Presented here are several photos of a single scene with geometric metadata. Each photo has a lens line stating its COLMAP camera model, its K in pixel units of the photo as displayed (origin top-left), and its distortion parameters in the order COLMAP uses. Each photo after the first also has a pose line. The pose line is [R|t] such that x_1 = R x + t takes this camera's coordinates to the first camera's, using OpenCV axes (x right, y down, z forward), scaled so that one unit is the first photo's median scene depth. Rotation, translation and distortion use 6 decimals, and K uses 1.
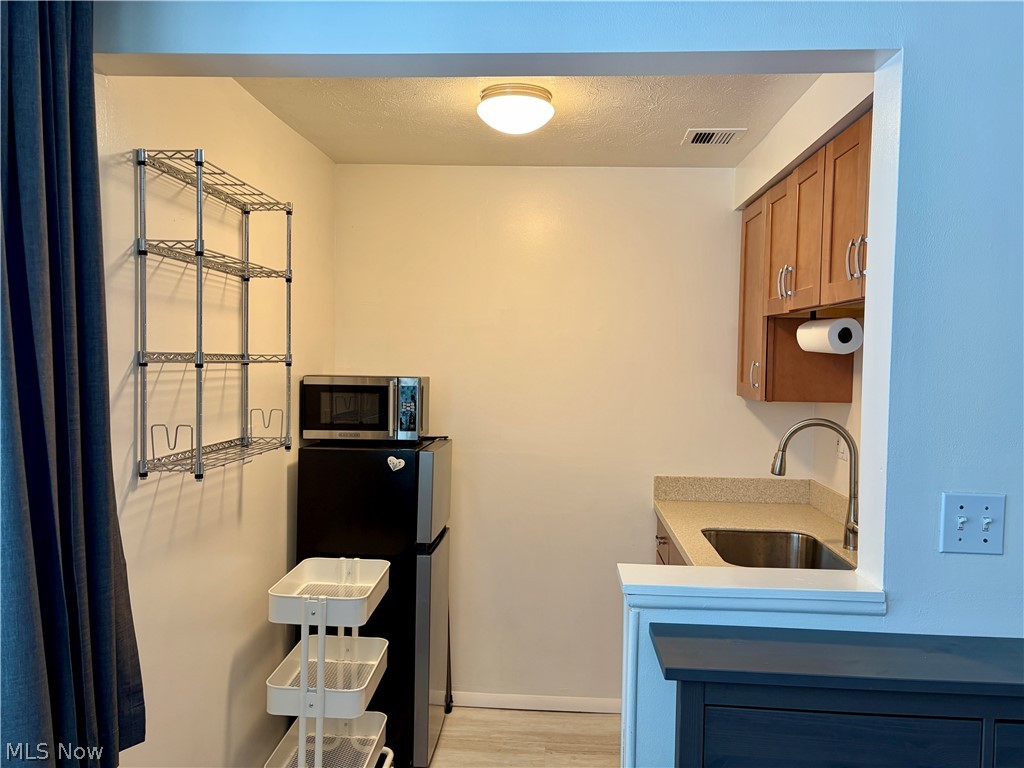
lens RADIAL K [[764.4, 0, 512.0], [0, 764.4, 384.0], [0, 0, 1]] dist [0.061027, -0.116725]
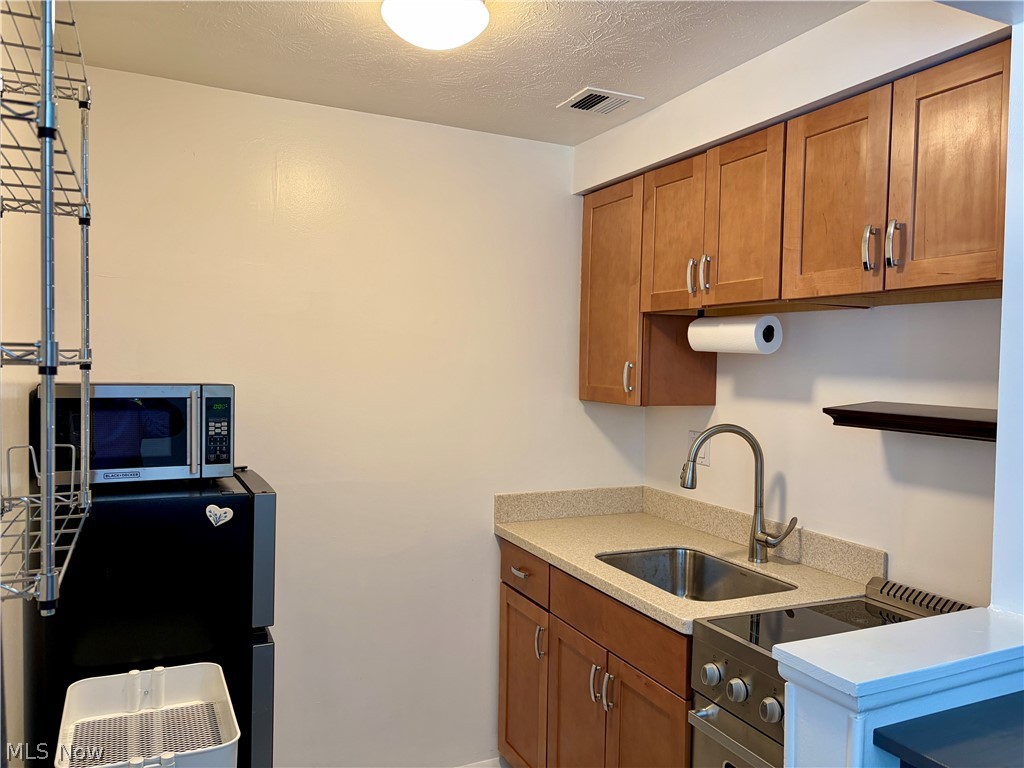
lens RADIAL K [[764.4, 0, 512.0], [0, 764.4, 384.0], [0, 0, 1]] dist [0.061027, -0.116725]
pose [[0.878387, -0.012975, 0.477775, -0.250098], [0.012550, 0.999913, 0.004081, -0.009259], [-0.477786, 0.002411, 0.878473, 0.296673]]
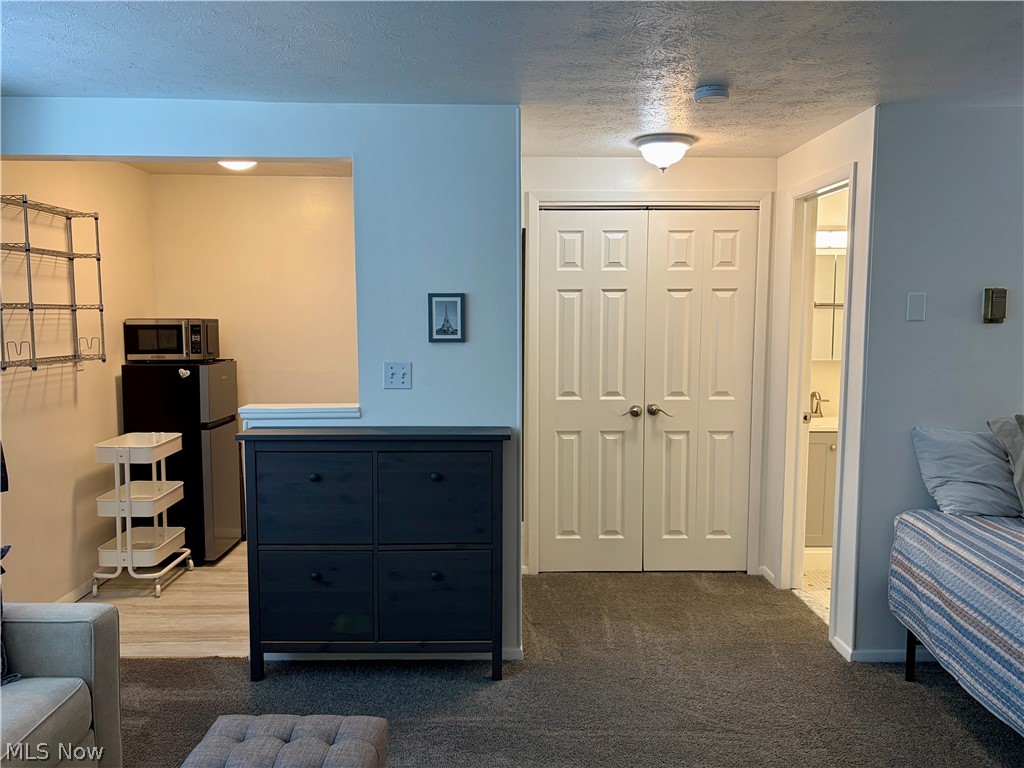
lens RADIAL K [[754.1, 0, 512.0], [0, 754.1, 384.0], [0, 0, 1]] dist [0.008787, 0.003289]
pose [[0.996021, -0.023575, 0.085945, 0.397316], [0.018173, 0.997842, 0.063098, 0.040639], [-0.087247, -0.061285, 0.994300, -0.632395]]
